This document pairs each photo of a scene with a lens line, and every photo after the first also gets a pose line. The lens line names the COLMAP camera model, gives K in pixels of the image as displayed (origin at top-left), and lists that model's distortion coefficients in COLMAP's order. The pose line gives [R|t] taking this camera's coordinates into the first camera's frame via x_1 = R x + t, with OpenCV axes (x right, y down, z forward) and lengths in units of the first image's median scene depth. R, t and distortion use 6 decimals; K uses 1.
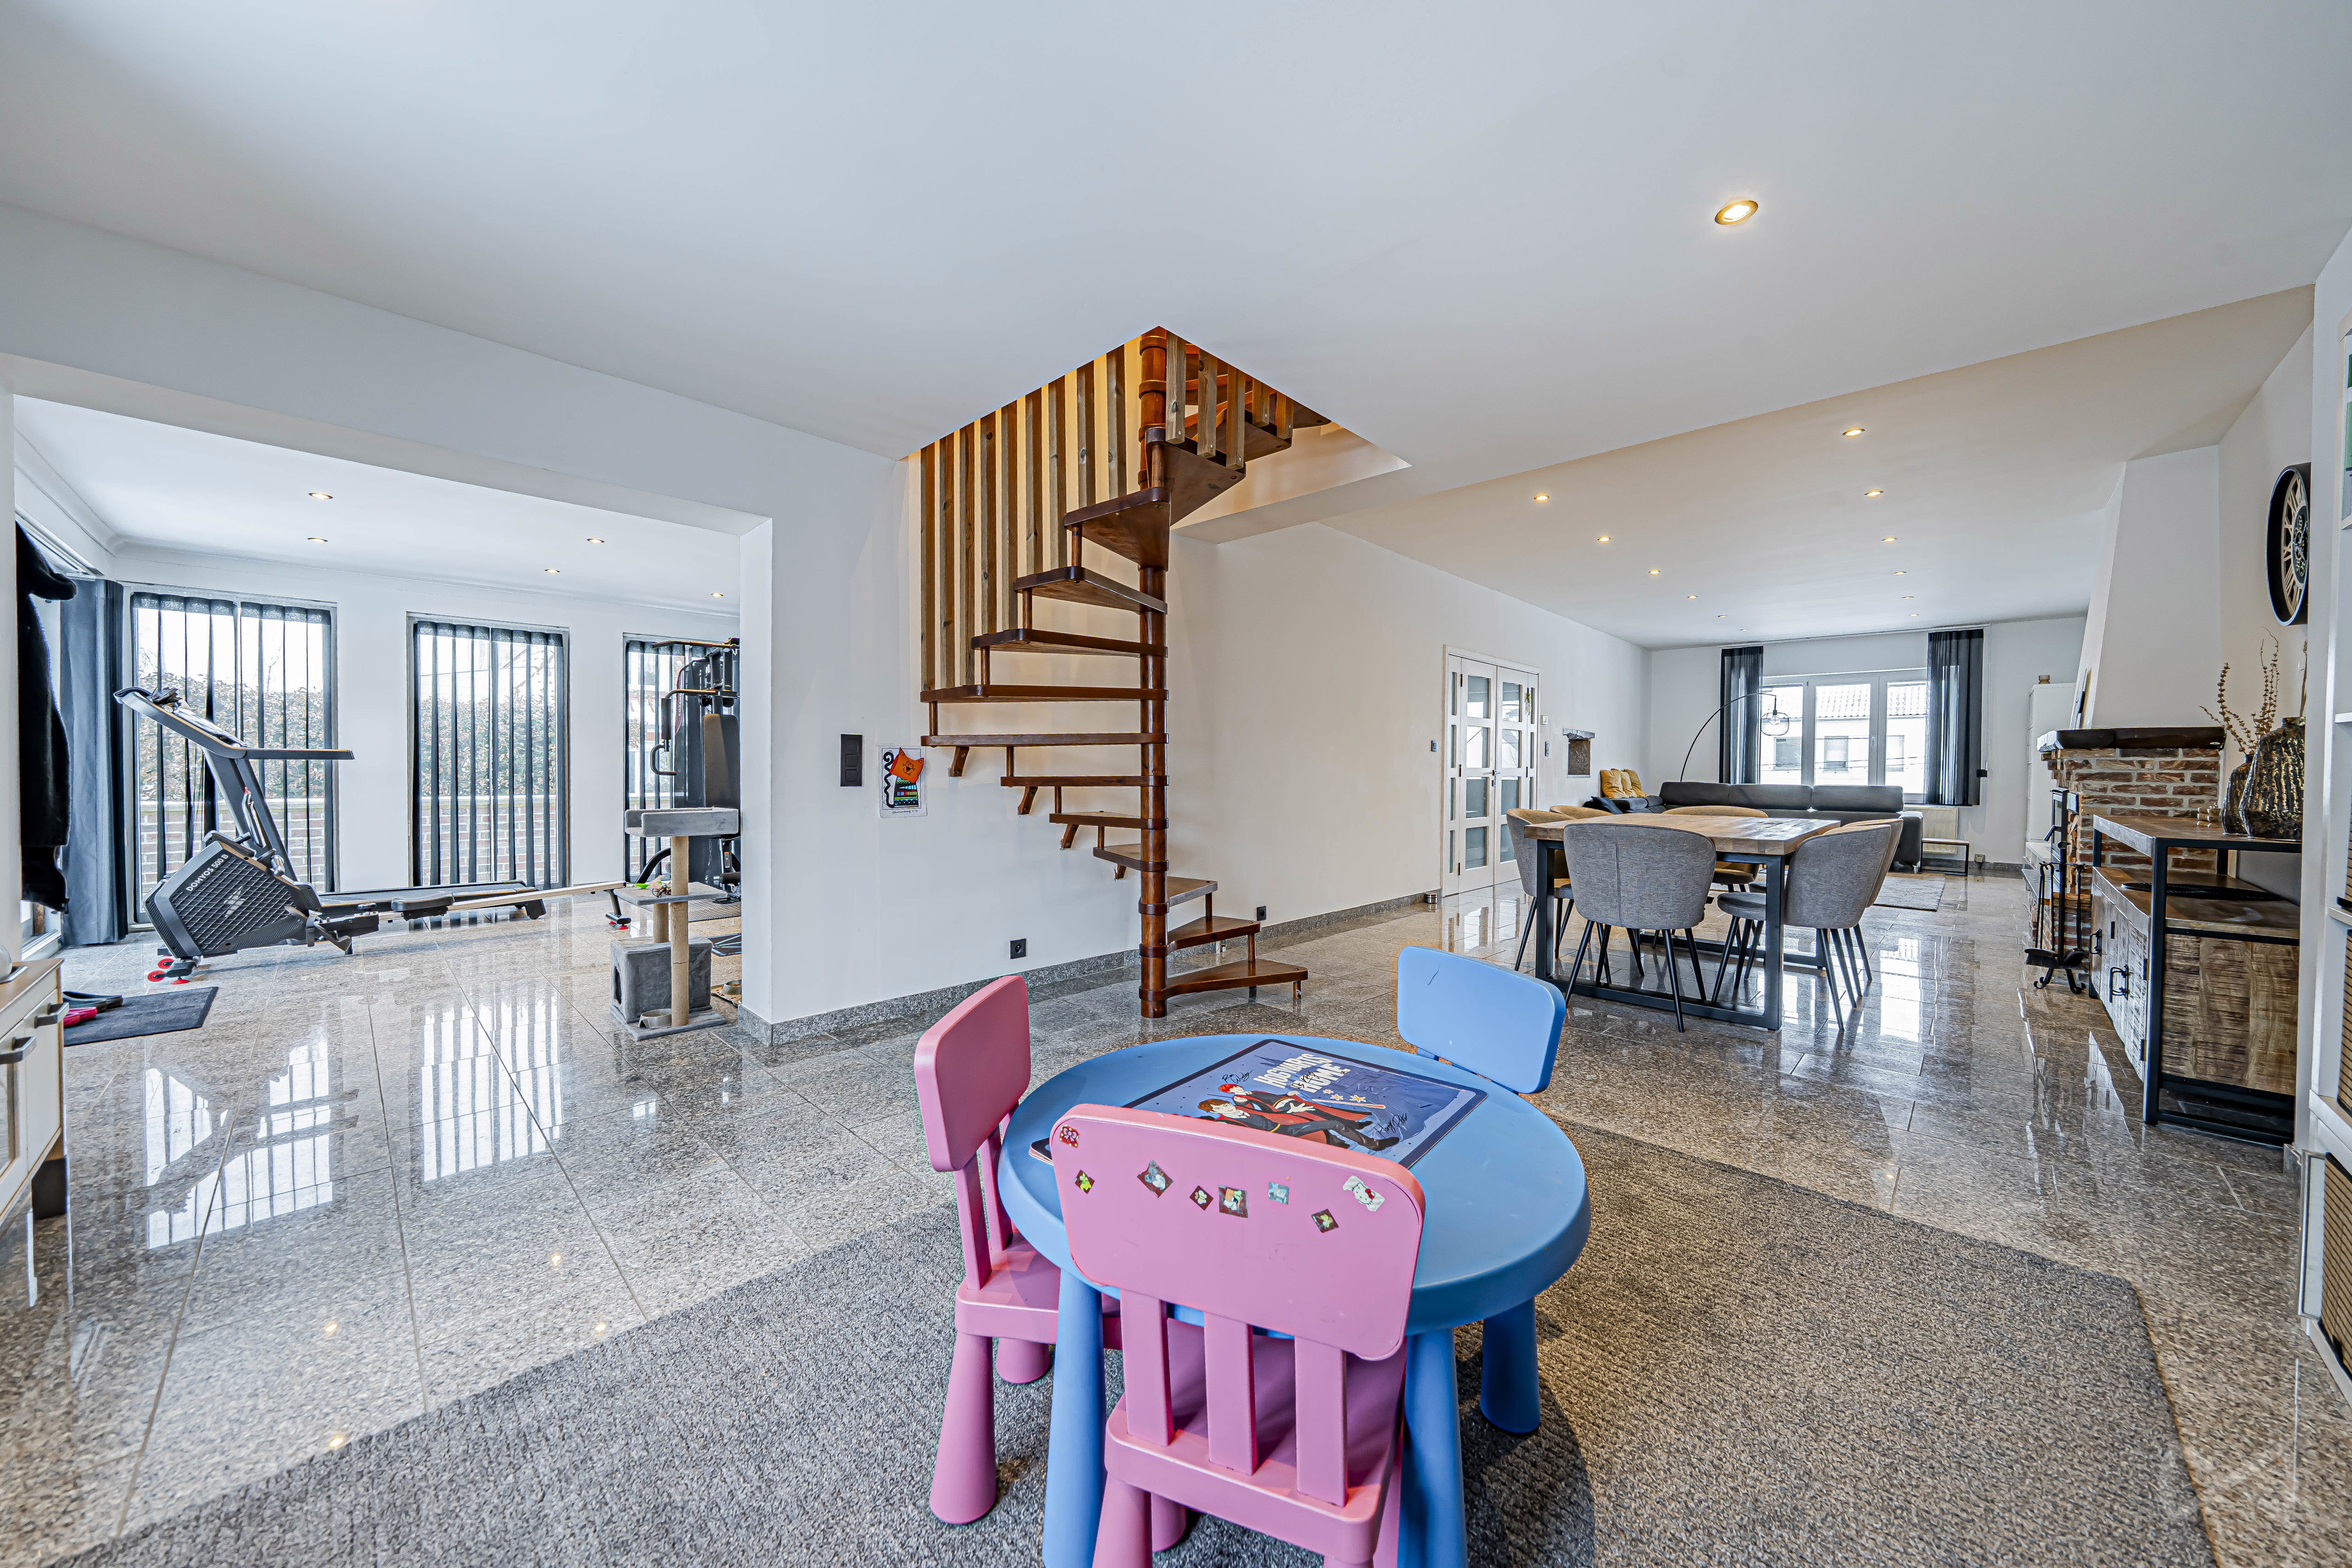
lens RADIAL K [[809.6, 0, 1190.4], [0, 809.6, 787.0], [0, 0, 1]] dist [-0.001588, -0.000139]
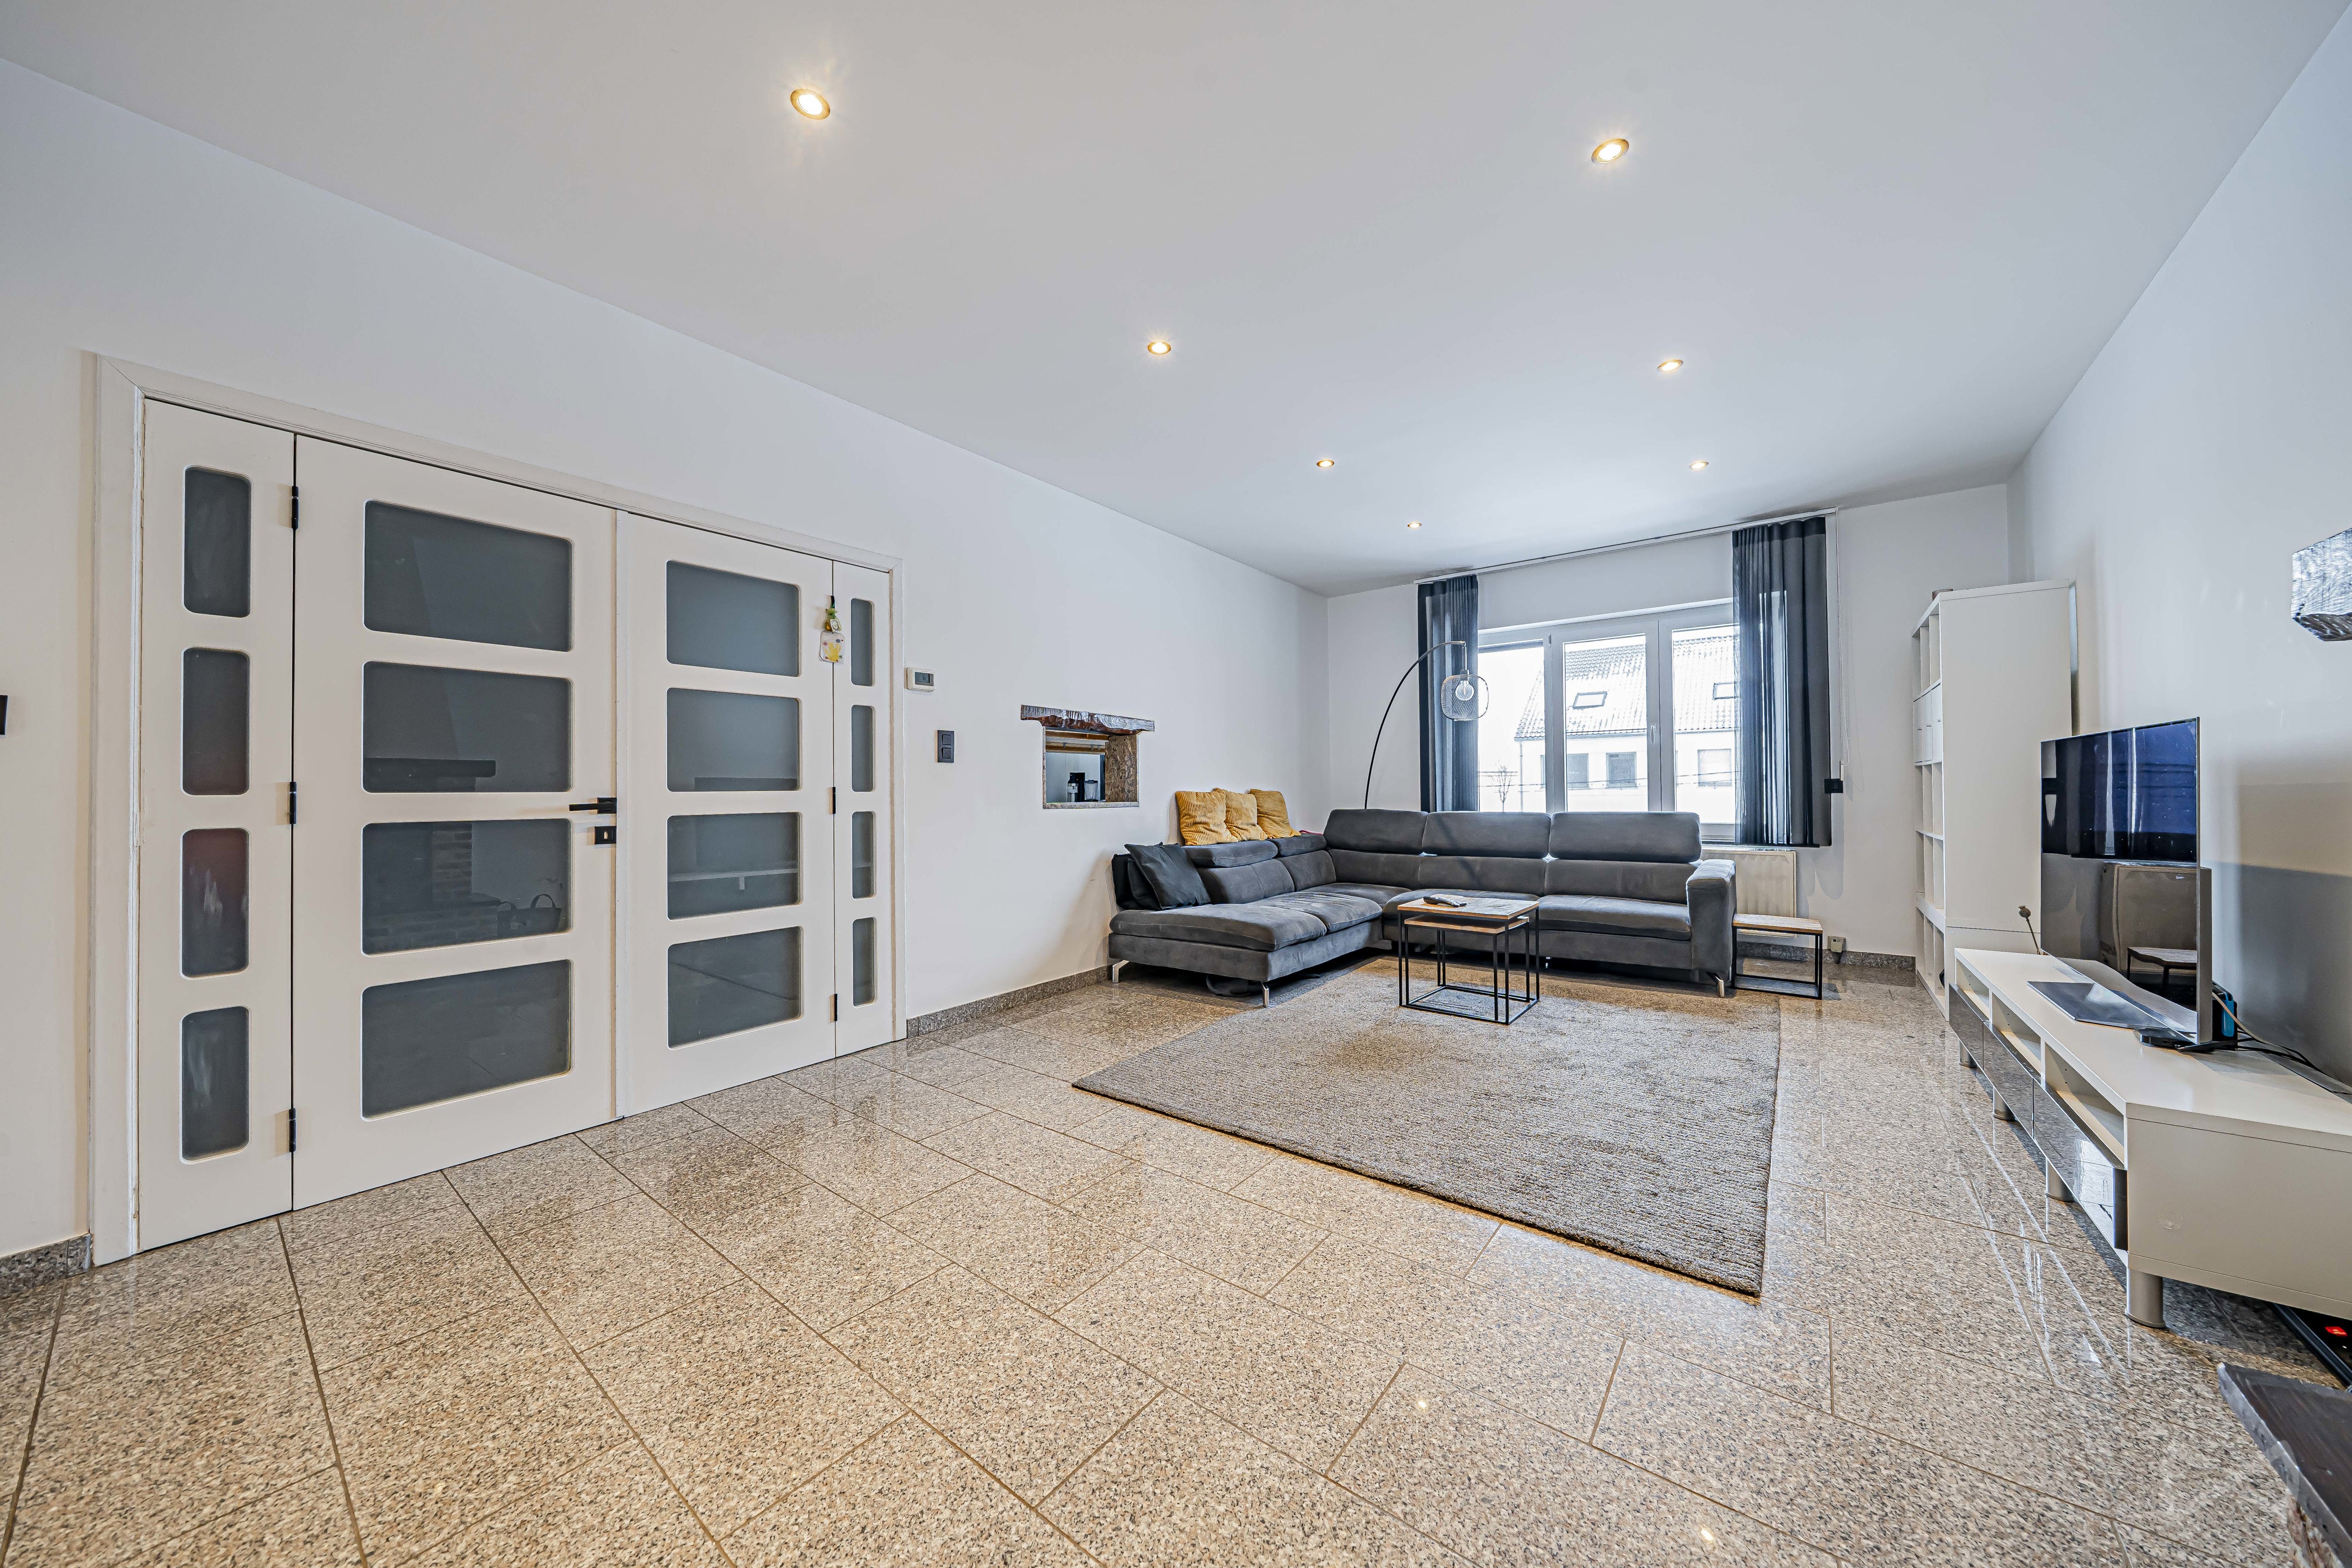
lens RADIAL K [[809.6, 0, 1168.5], [0, 809.6, 789.8], [0, 0, 1]] dist [-0.001588, -0.000139]
pose [[0.994221, -0.015962, 0.106155, 0.455048], [0.019223, 0.999372, -0.029775, -0.006849], [-0.105614, 0.031643, 0.993904, 0.483247]]
